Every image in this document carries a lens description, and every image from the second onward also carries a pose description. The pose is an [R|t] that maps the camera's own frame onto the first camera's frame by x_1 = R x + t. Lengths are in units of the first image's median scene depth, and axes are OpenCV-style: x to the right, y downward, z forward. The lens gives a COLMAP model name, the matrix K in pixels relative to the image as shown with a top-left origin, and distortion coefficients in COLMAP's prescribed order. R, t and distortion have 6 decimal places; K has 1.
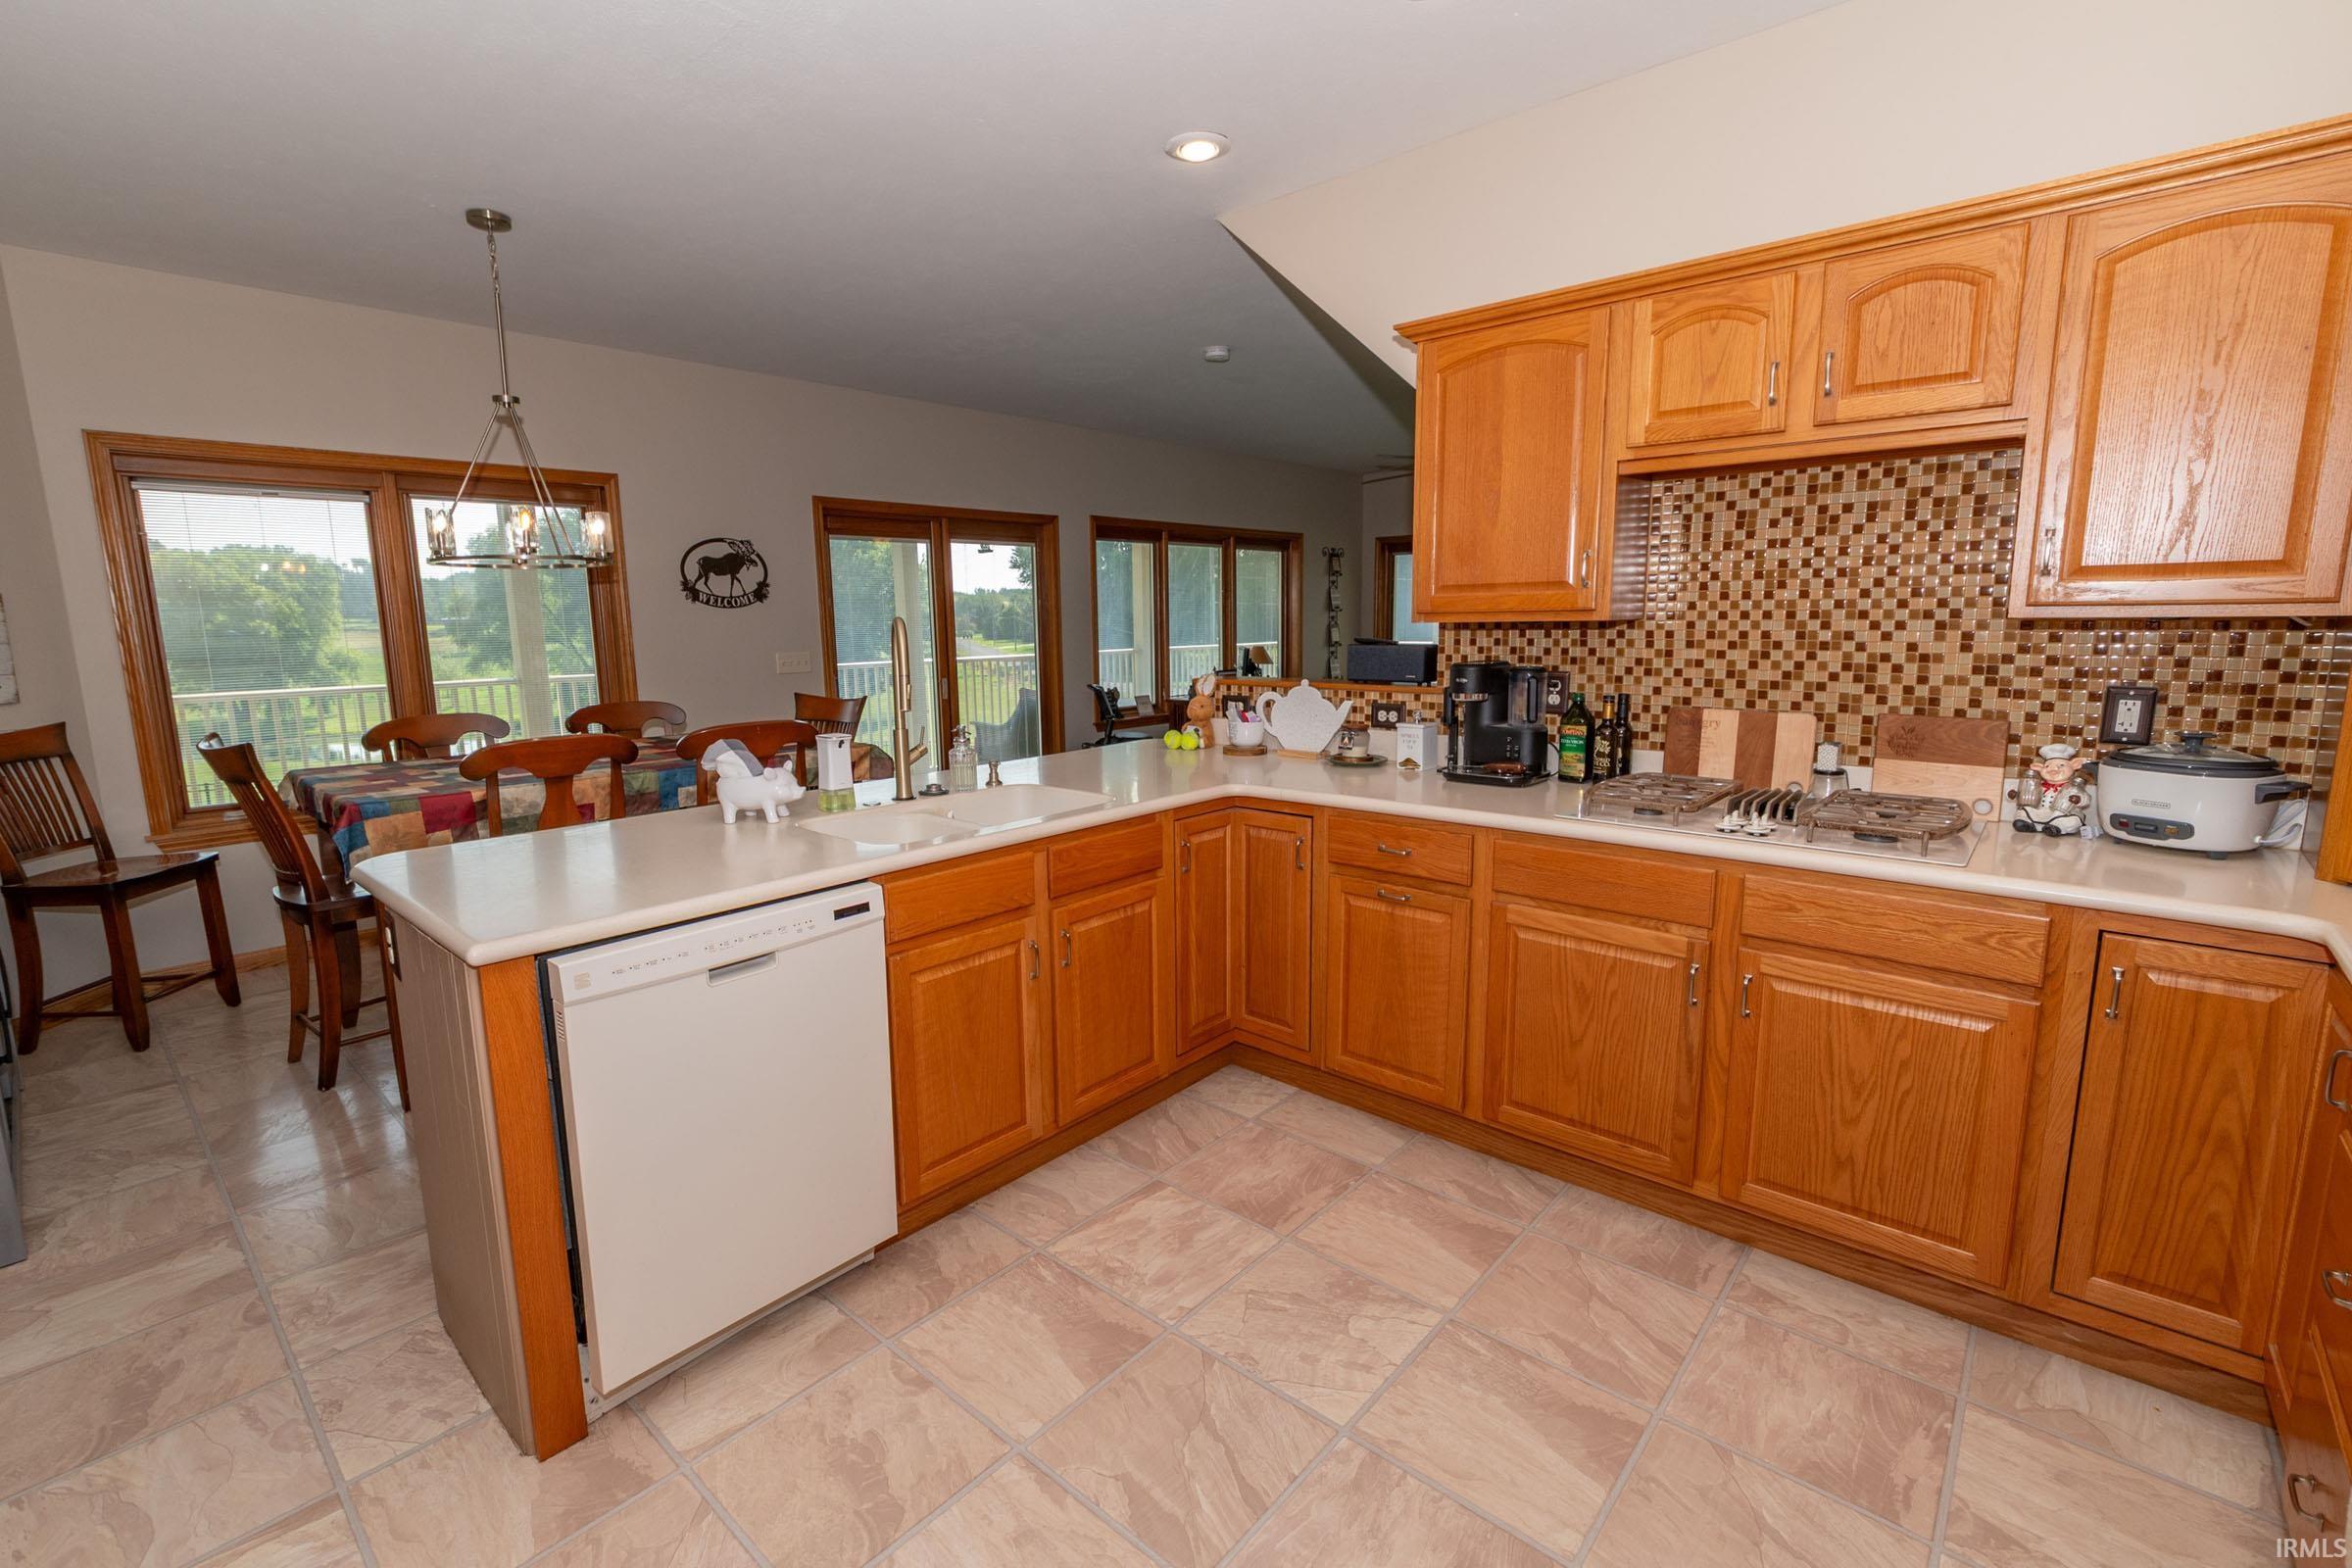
lens RADIAL K [[1036.4, 0, 1162.2], [0, 1036.4, 776.3], [0, 0, 1]] dist [-0.002793, 0.000749]
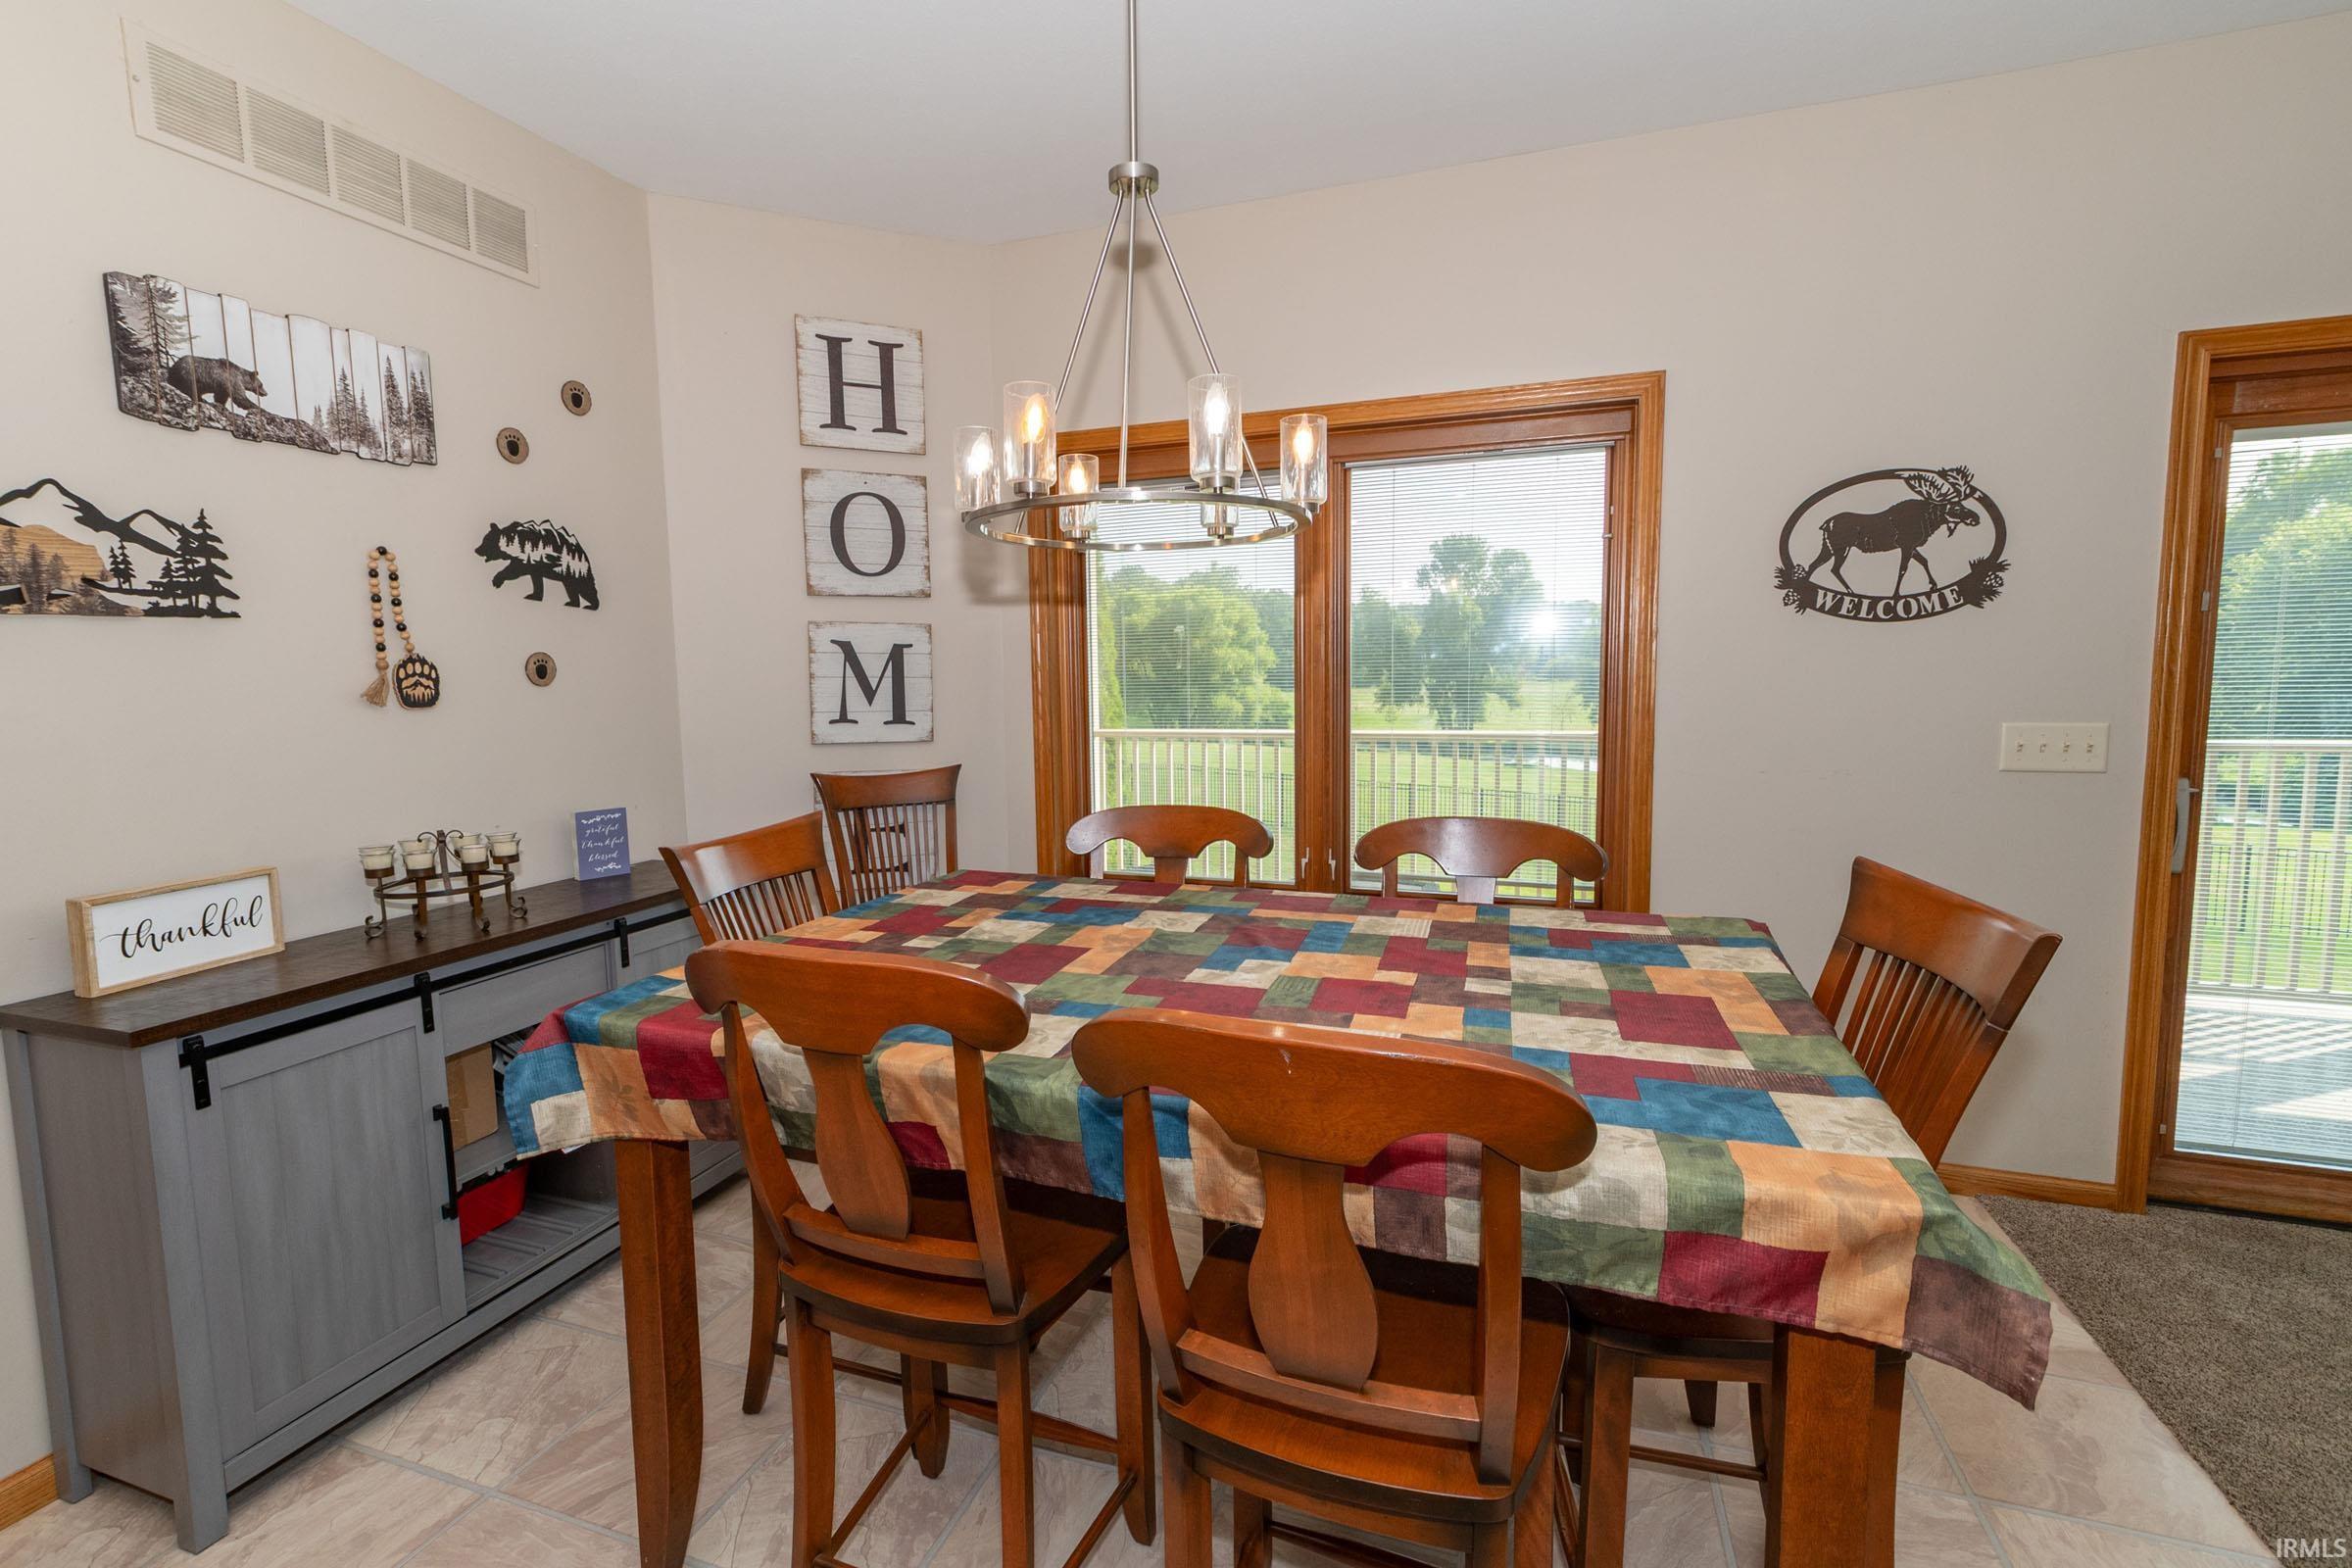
lens RADIAL K [[1047.7, 0, 1168.7], [0, 1047.7, 778.3], [0, 0, 1]] dist [-0.005329, -0.000293]
pose [[0.375046, 0.106382, -0.920882, -0.225753], [-0.132848, 0.989308, 0.060182, -0.172899], [0.917438, 0.099767, 0.385168, 1.171847]]
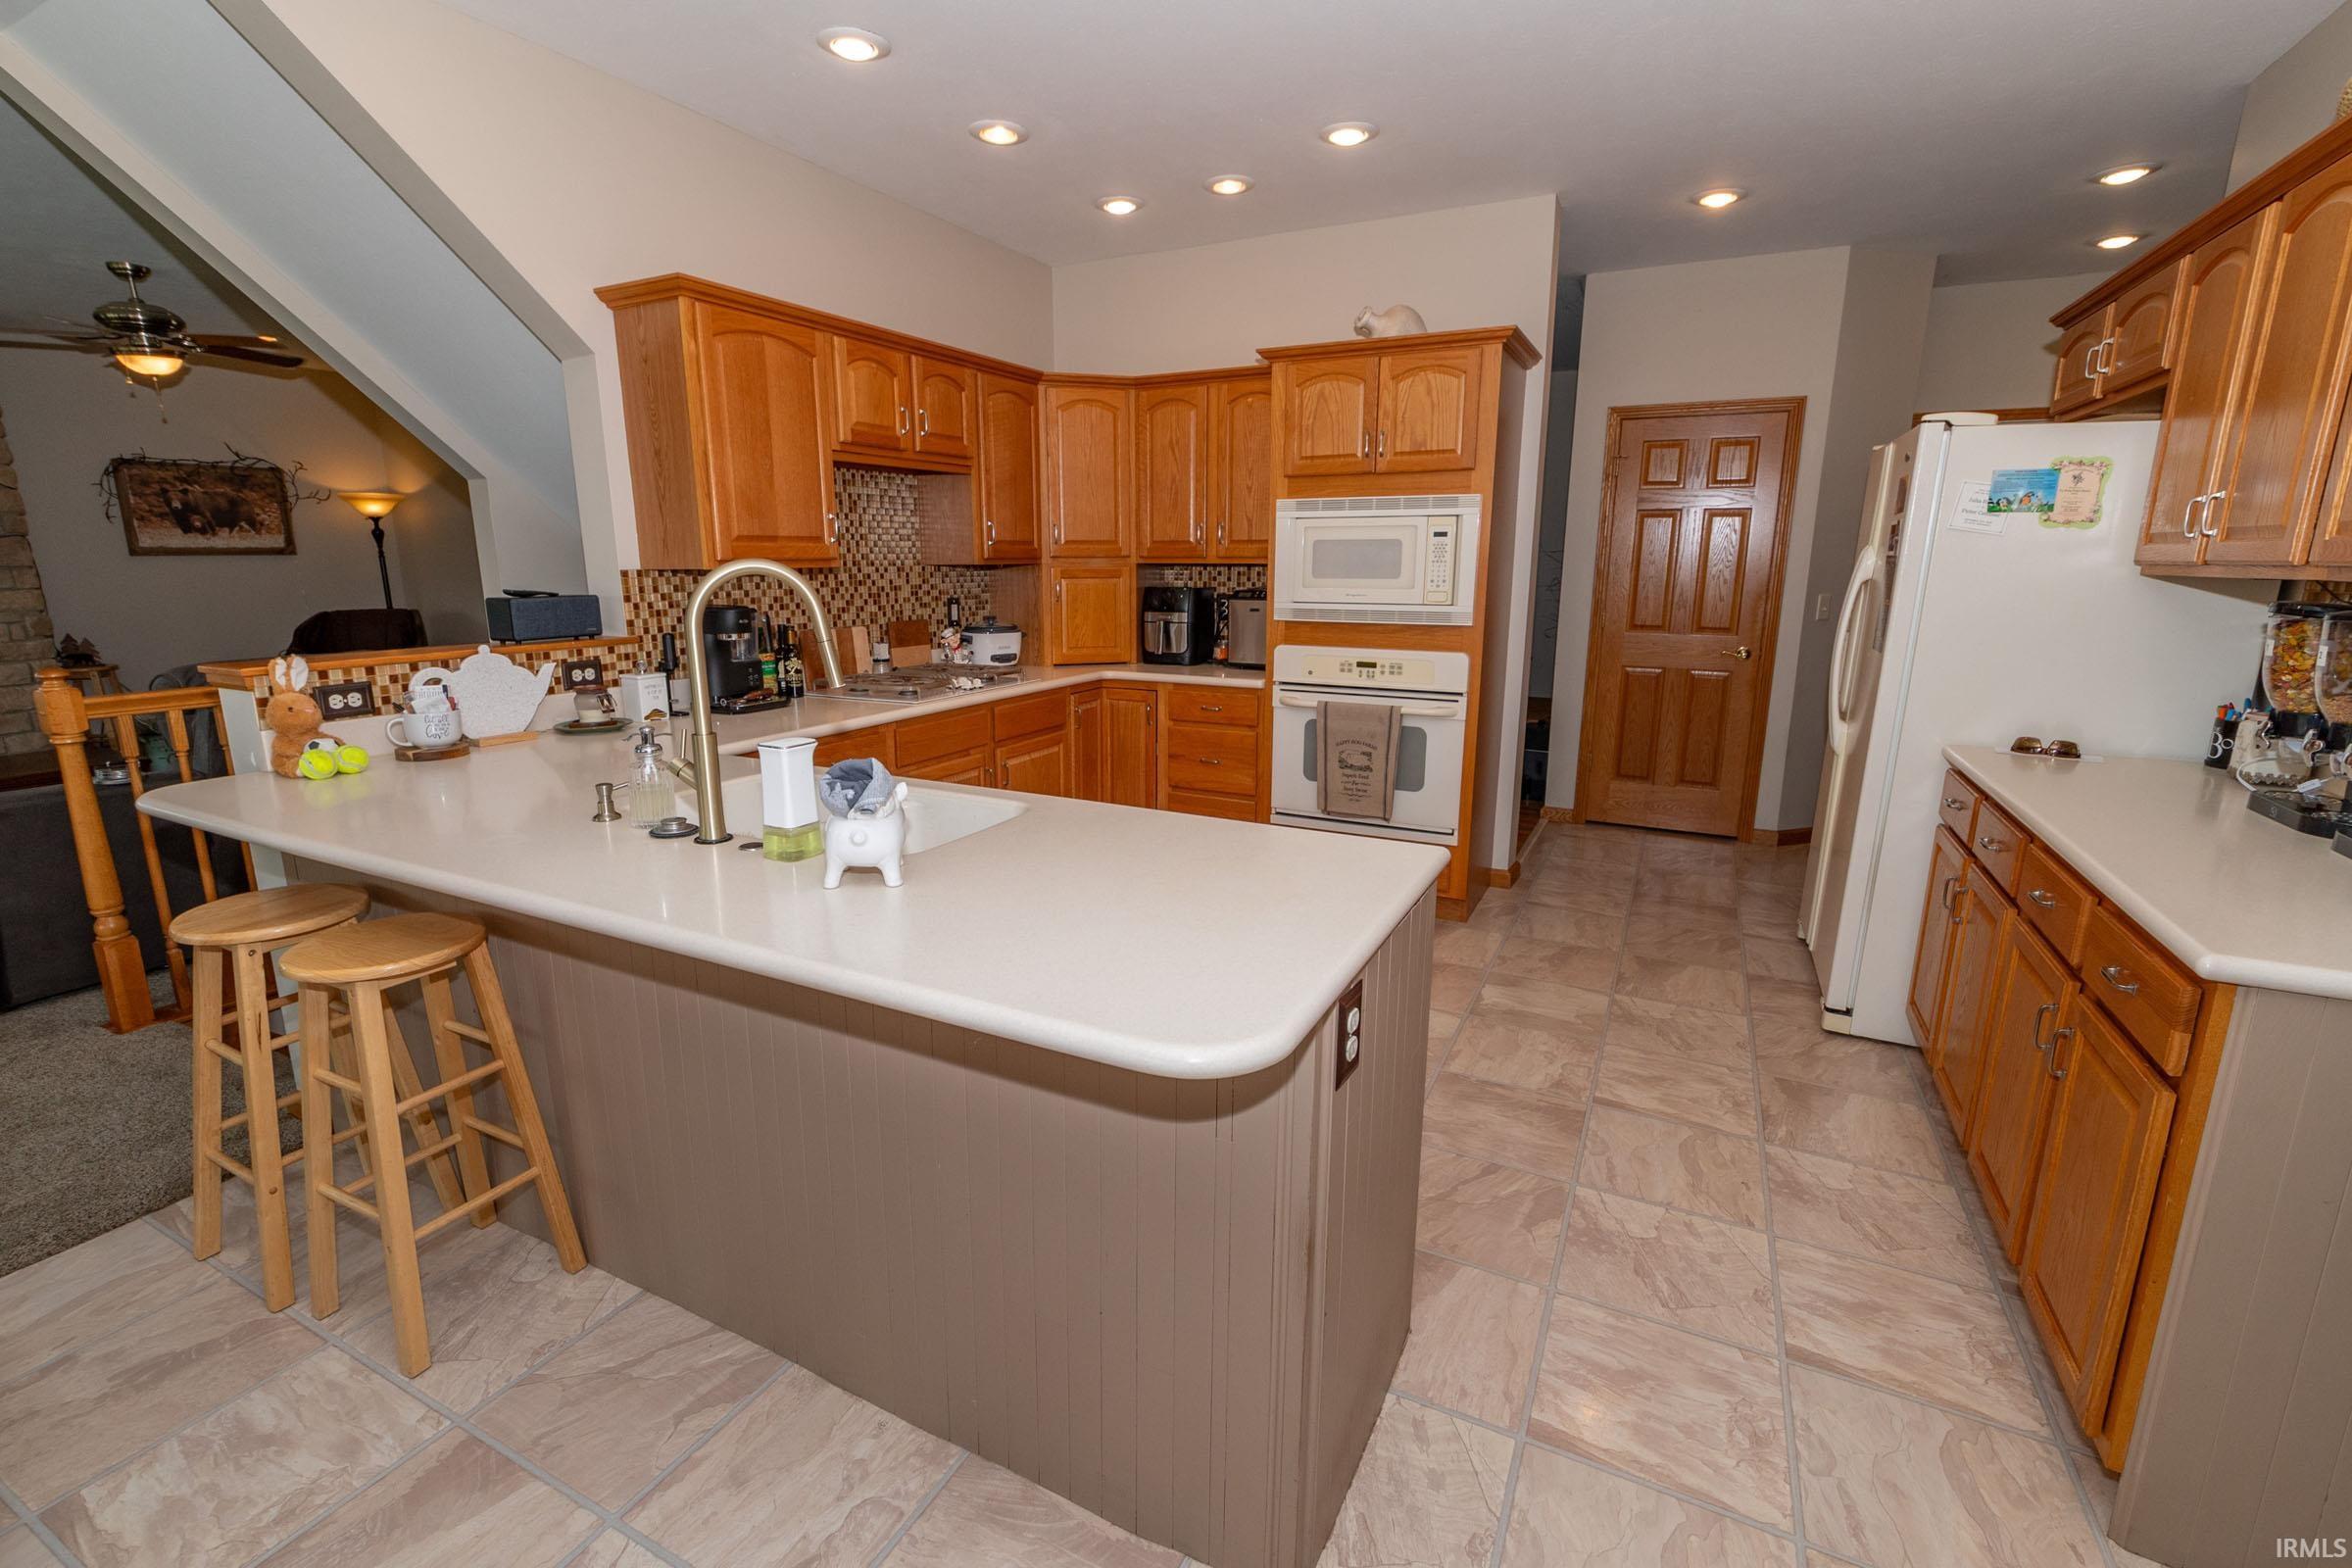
lens RADIAL K [[1009.0, 0, 1168.2], [0, 1009.0, 768.5], [0, 0, 1]] dist [-0.004548, -0.000595]
pose [[-0.251853, -0.187560, 0.949416, -0.999938], [0.153827, 0.960809, 0.230617, -0.135595], [-0.955462, 0.204128, -0.213131, 0.928977]]
